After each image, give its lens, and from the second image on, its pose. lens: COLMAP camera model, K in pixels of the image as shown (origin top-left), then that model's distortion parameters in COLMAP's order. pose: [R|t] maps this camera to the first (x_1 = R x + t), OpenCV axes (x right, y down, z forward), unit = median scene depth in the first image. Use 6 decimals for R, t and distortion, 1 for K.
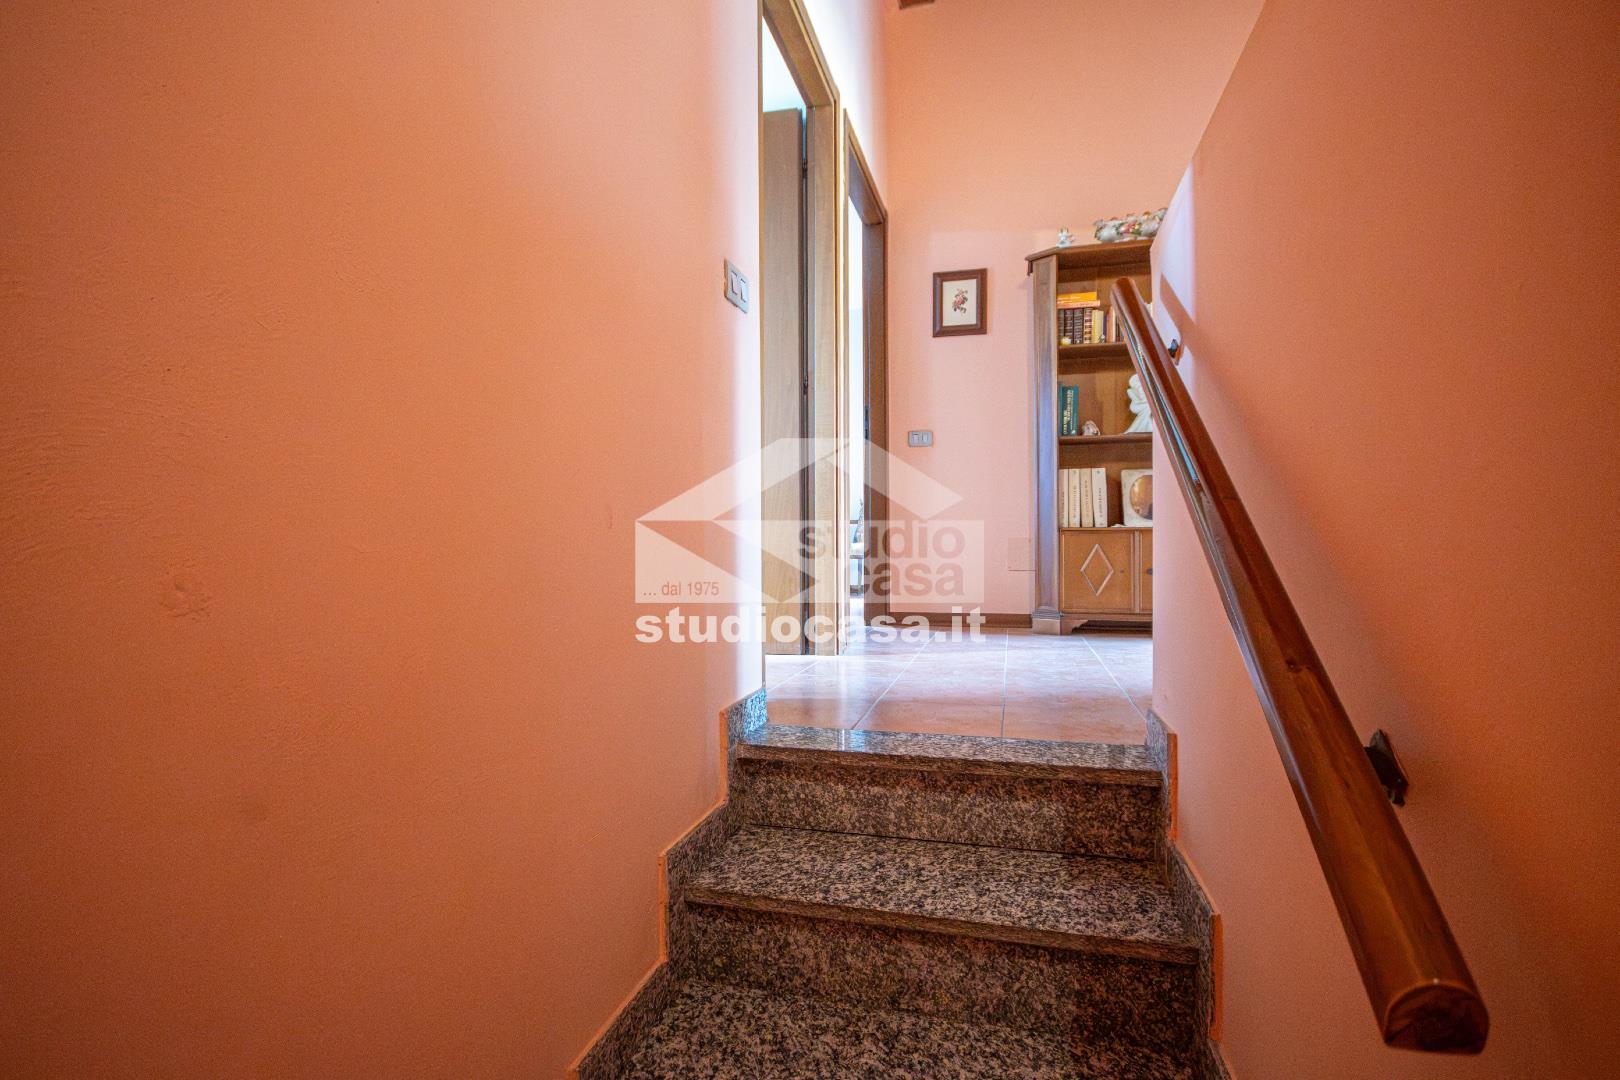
lens RADIAL K [[737.2, 0, 816.2], [0, 737.2, 544.3], [0, 0, 1]] dist [0.003196, -0.008705]
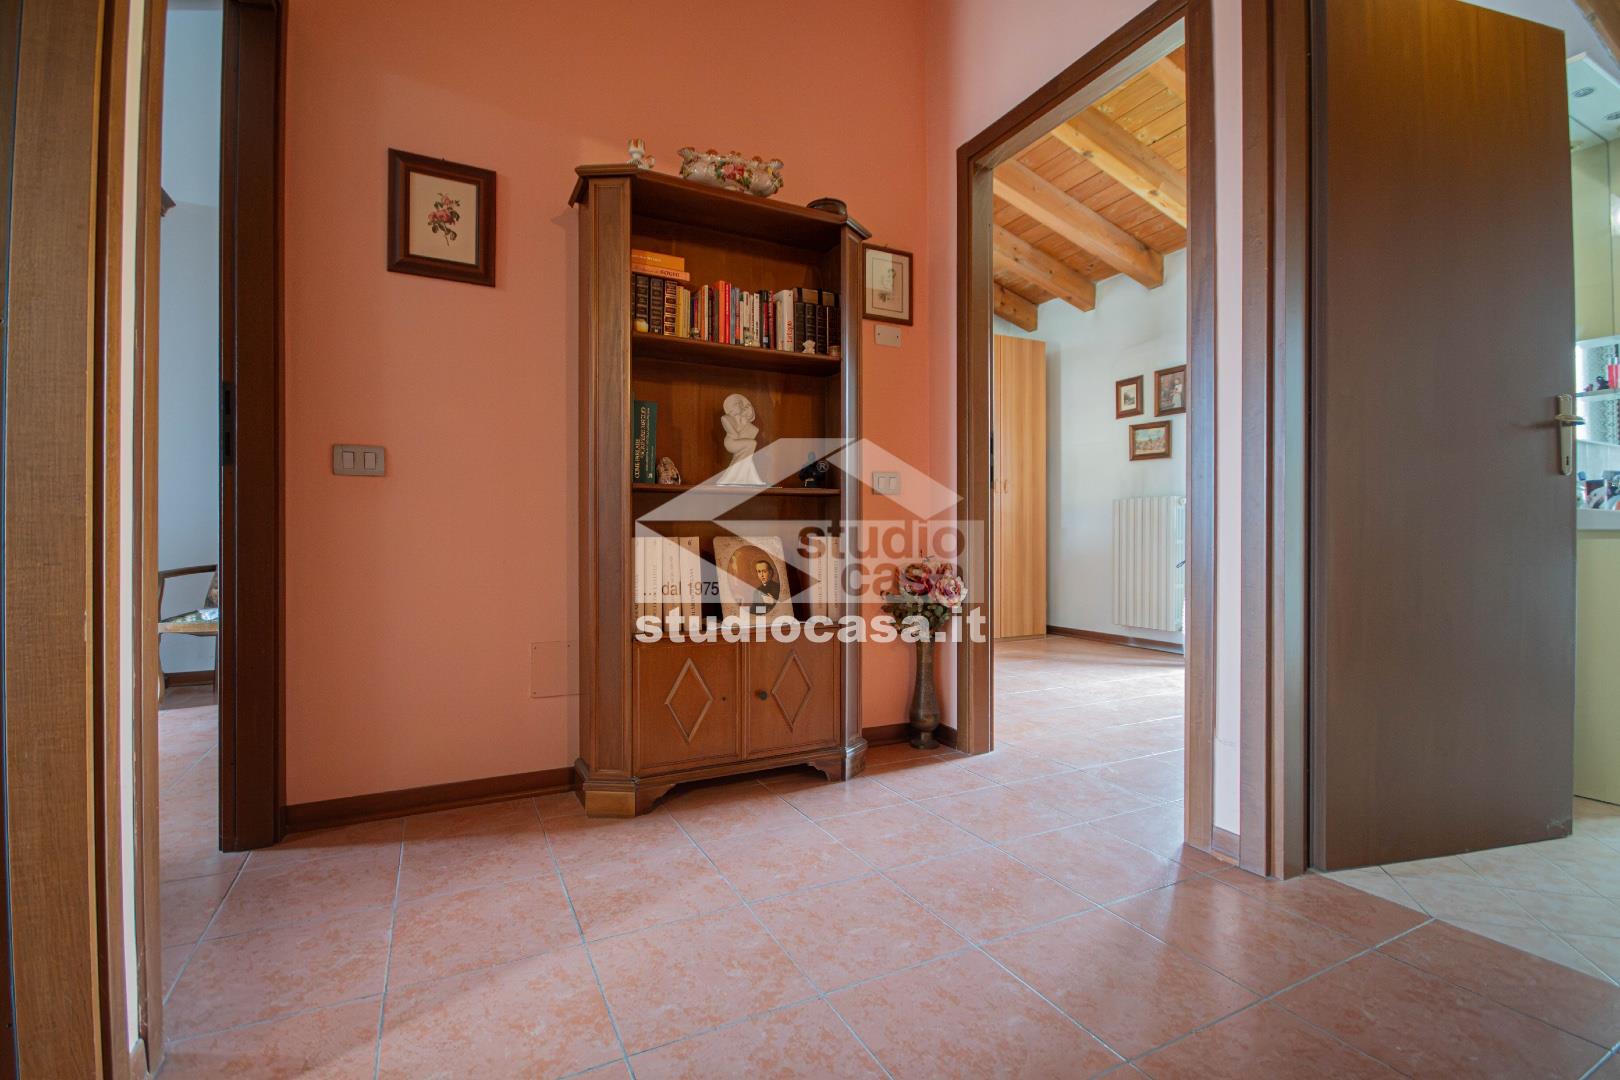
lens RADIAL K [[737.2, 0, 806.6], [0, 737.2, 533.6], [0, 0, 1]] dist [0.003196, -0.008705]
pose [[0.745320, 0.003092, 0.666699, 0.033440], [-0.004994, 0.999987, 0.000945, -0.103490], [-0.666688, -0.004034, 0.745326, 0.446103]]
